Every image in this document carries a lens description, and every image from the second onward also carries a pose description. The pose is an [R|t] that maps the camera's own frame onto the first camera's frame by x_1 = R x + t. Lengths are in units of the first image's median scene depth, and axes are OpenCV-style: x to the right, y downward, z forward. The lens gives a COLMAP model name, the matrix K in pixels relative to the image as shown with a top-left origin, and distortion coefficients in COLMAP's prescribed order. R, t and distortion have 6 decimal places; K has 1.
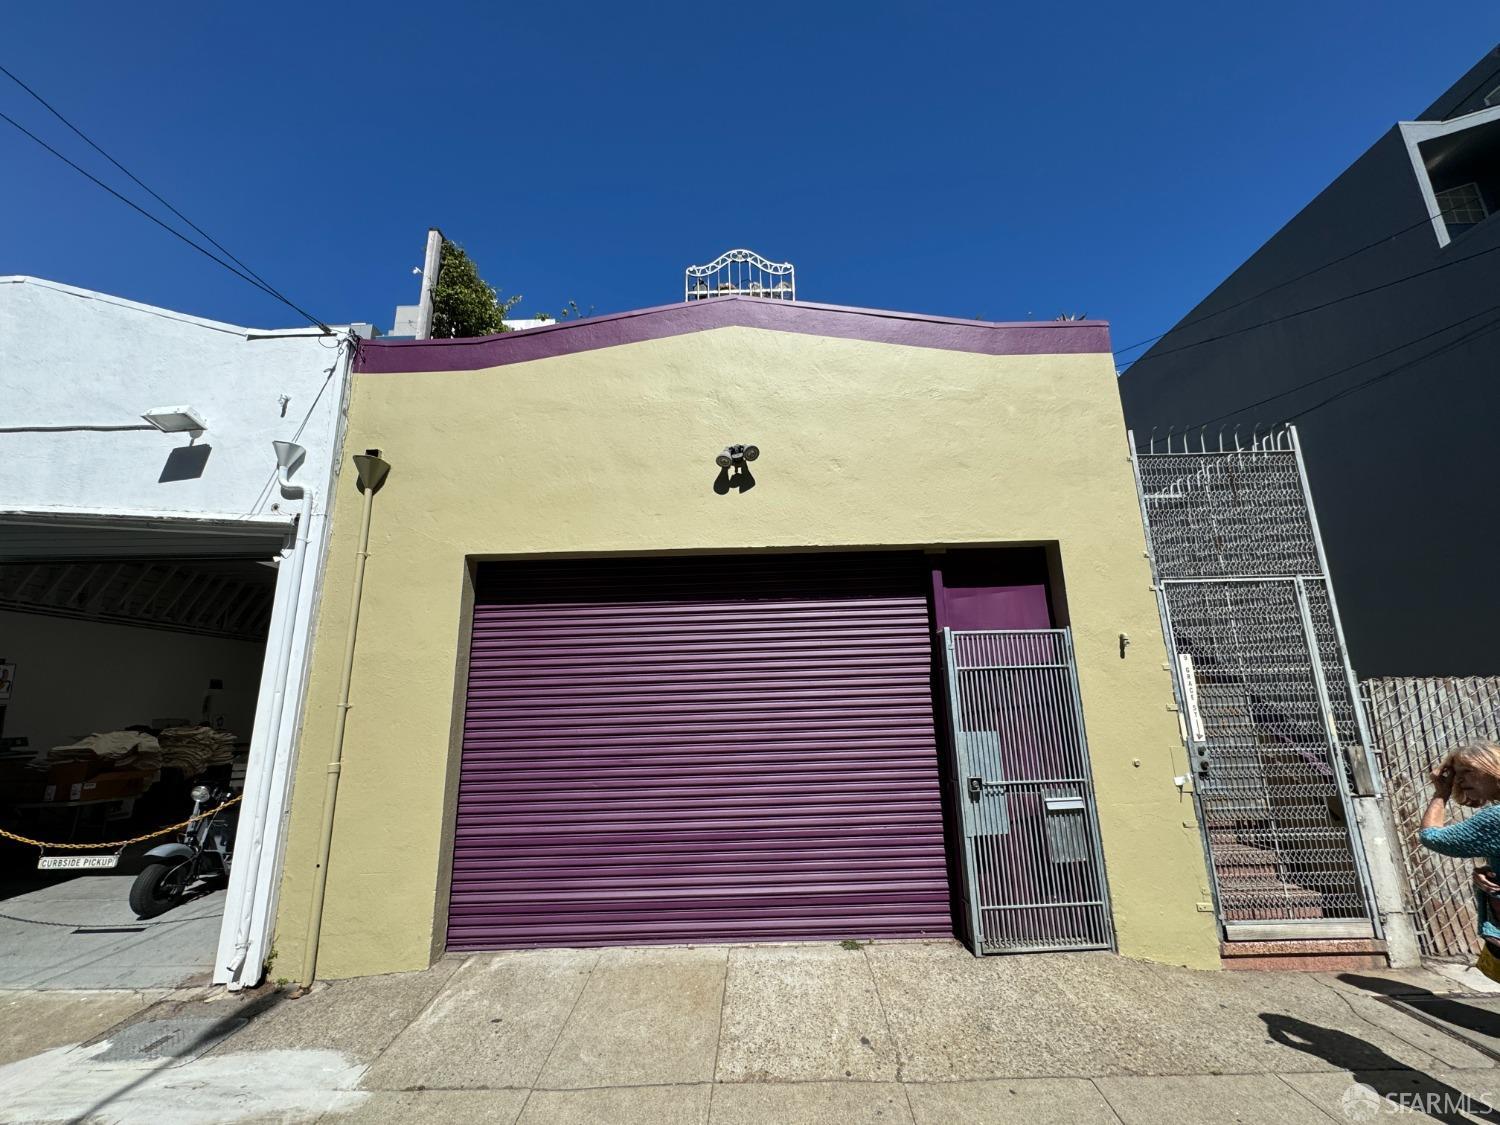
lens RADIAL K [[603.1, 0, 750.0], [0, 603.1, 562.5], [0, 0, 1]] dist [-0.001320, -0.000420]
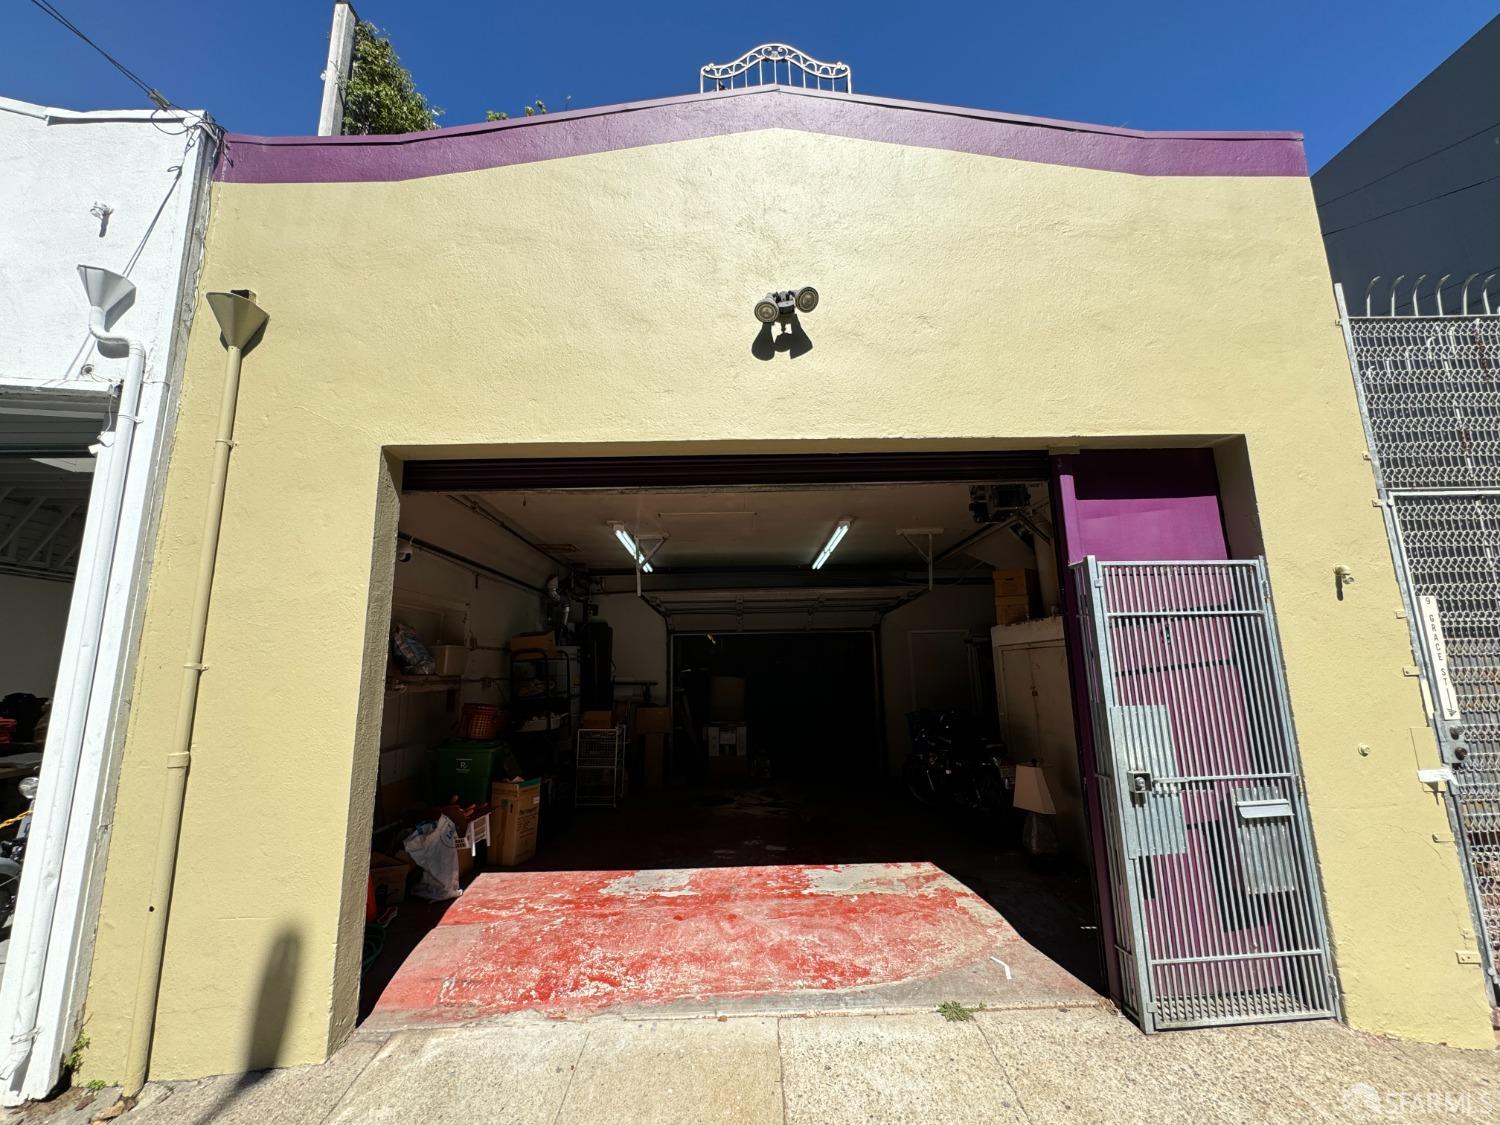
lens RADIAL K [[597.4, 0, 746.8], [0, 597.4, 562.3], [0, 0, 1]] dist [-0.002109, 0.000516]
pose [[0.999572, 0.006687, 0.028490, -0.087290], [-0.008157, 0.998625, 0.051786, 0.084090], [-0.028105, -0.051997, 0.998252, 0.334827]]
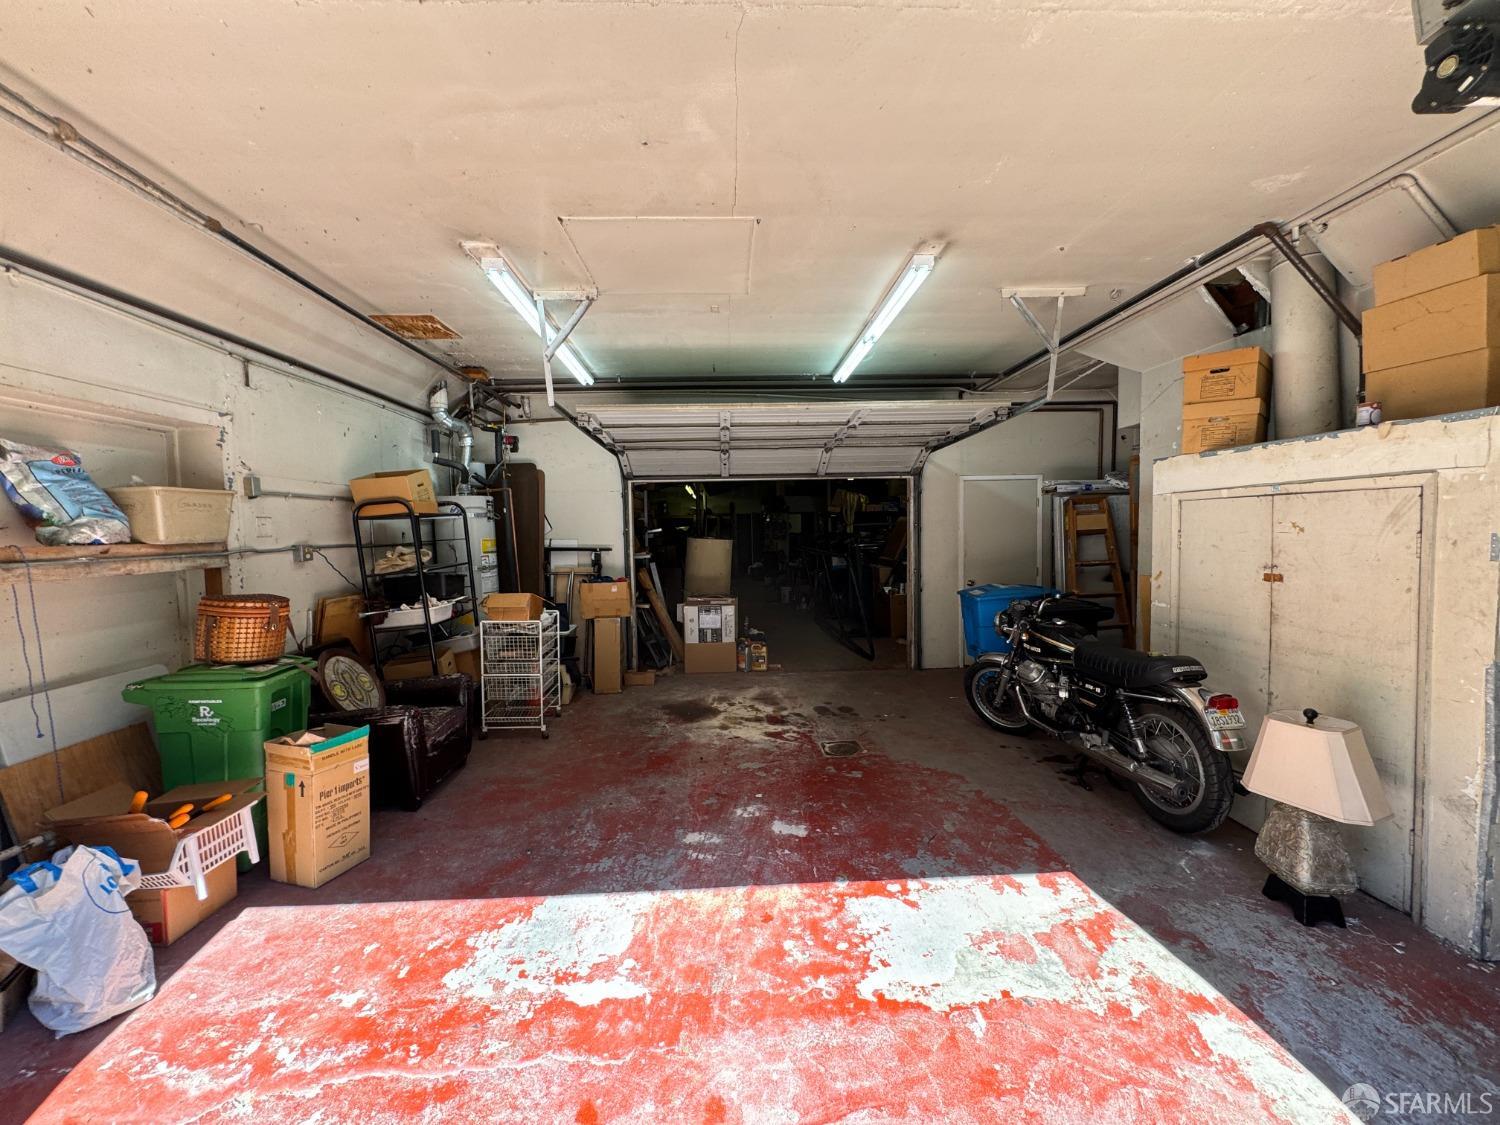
lens RADIAL K [[603.1, 0, 750.0], [0, 603.1, 562.5], [0, 0, 1]] dist [-0.001320, -0.000420]
pose [[0.998200, -0.001535, 0.059958, -0.083028], [-0.015547, 0.958884, 0.283372, 0.164081], [-0.057927, -0.283794, 0.957134, 0.695792]]
